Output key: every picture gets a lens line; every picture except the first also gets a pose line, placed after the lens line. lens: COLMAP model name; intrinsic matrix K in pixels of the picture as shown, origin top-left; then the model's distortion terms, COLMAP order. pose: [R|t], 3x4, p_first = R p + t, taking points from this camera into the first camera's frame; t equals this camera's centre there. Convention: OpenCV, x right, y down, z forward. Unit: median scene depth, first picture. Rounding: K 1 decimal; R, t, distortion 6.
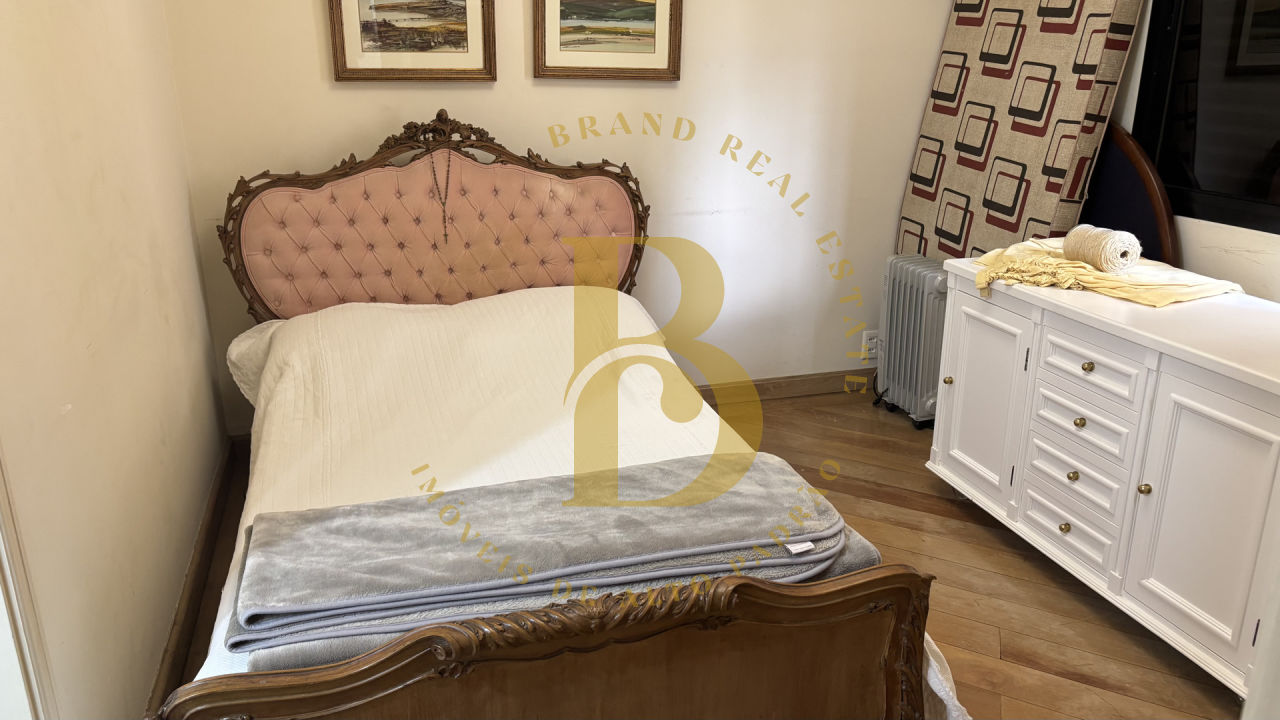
lens RADIAL K [[957.0, 0, 640.0], [0, 957.0, 360.0], [0, 0, 1]] dist [0.030748, -0.001281]
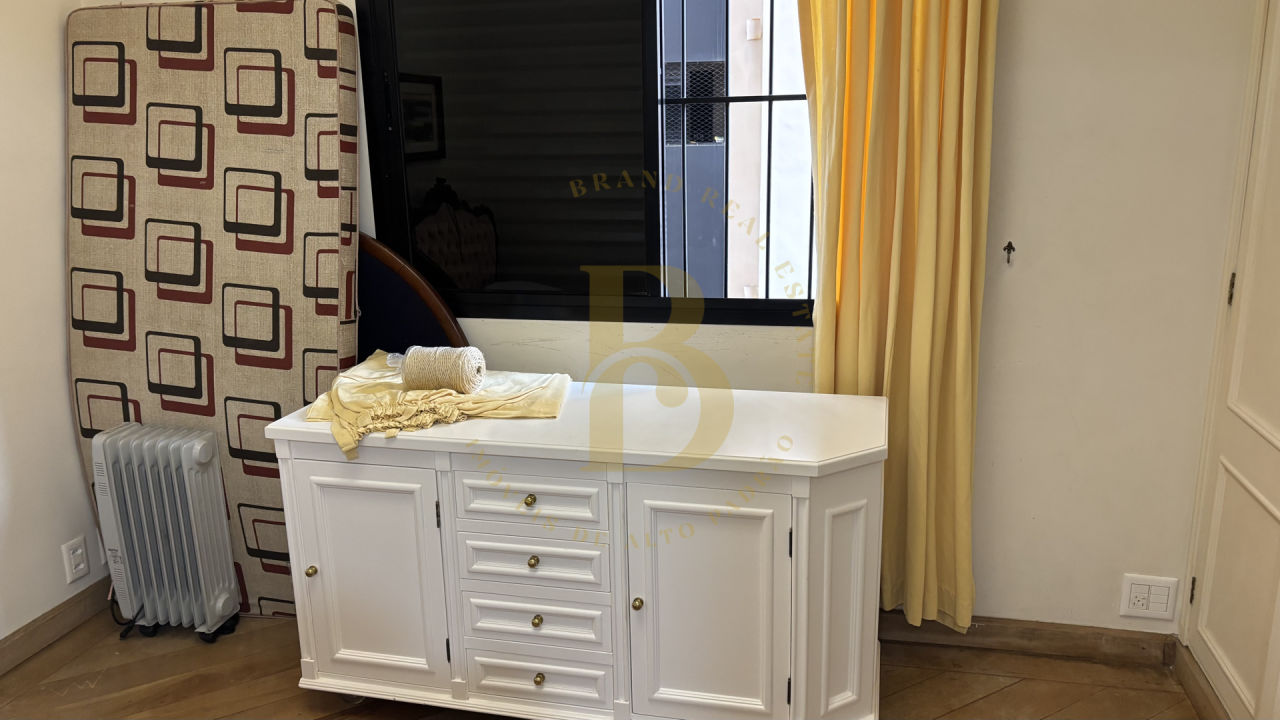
lens RADIAL K [[957.0, 0, 640.0], [0, 957.0, 360.0], [0, 0, 1]] dist [0.030748, -0.001281]
pose [[0.498514, -0.220700, 0.838317, -0.161085], [0.287620, 0.954379, 0.080220, -0.128233], [-0.817777, 0.201126, 0.539249, 0.329181]]
